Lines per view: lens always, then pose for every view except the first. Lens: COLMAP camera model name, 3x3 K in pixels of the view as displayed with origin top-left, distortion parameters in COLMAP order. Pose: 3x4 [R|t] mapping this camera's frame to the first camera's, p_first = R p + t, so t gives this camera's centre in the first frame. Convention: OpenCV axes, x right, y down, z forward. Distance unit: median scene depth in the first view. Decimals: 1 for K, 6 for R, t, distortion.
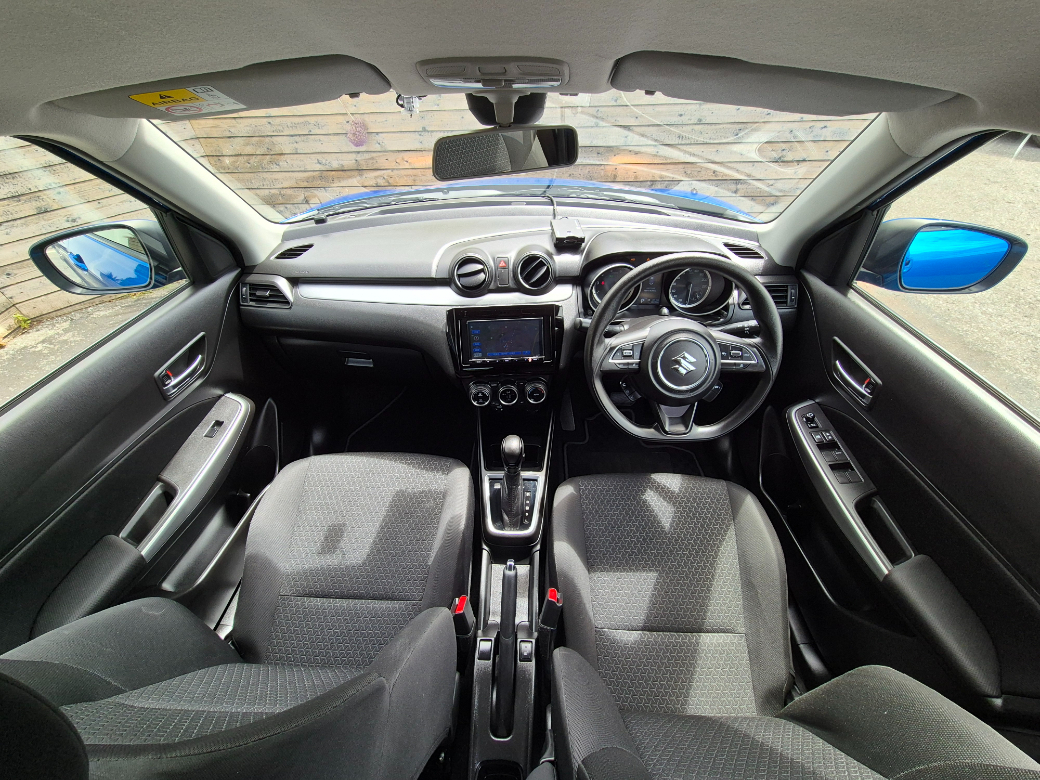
lens RADIAL K [[425.4, 0, 520.5], [0, 425.4, 389.5], [0, 0, 1]] dist [-0.001402, 0.000330]
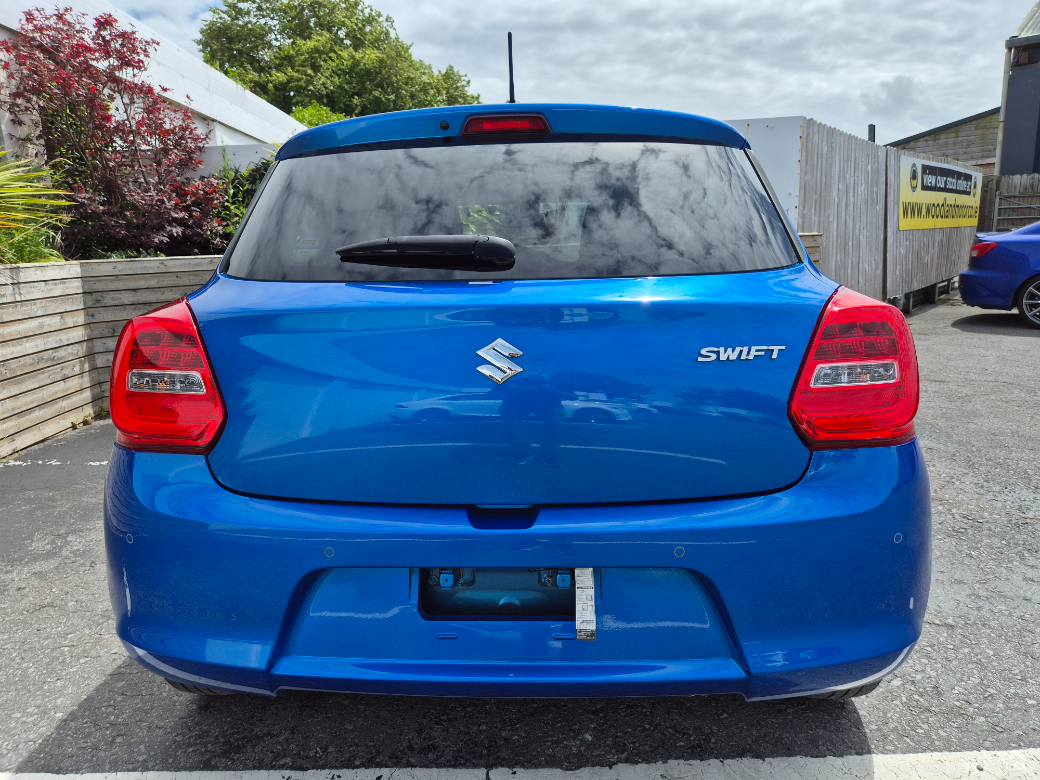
lens RADIAL K [[695.6, 0, 515.5], [0, 695.6, 391.1], [0, 0, 1]] dist [0.045807, -0.041129]
pose [[0.999985, 0.000561, -0.005484, -0.056718], [-0.003328, 0.854464, -0.519500, 2.078811], [0.004394, 0.519510, 0.854453, -1.777303]]
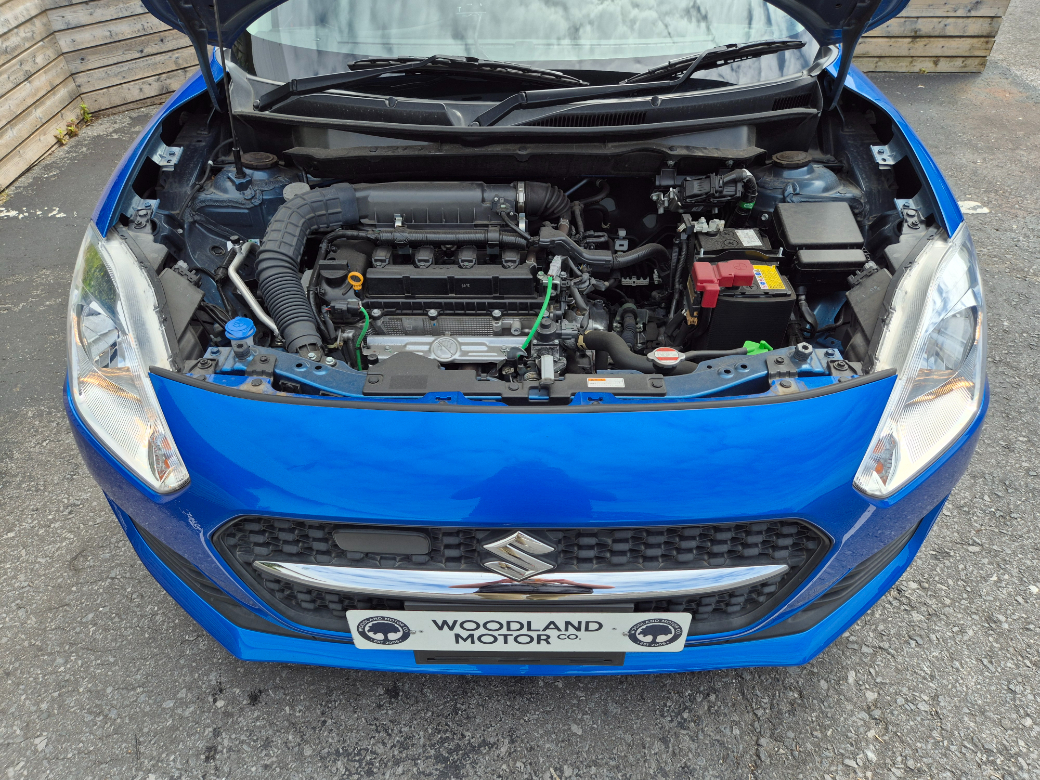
lens RADIAL K [[696.5, 0, 518.6], [0, 696.5, 398.5], [0, 0, 1]] dist [0.054447, -0.052355]
pose [[0.999891, 0.014646, 0.001617, -0.598744], [-0.014595, 0.999508, -0.027779, 1.263672], [-0.002023, 0.027752, 0.999613, -1.337623]]
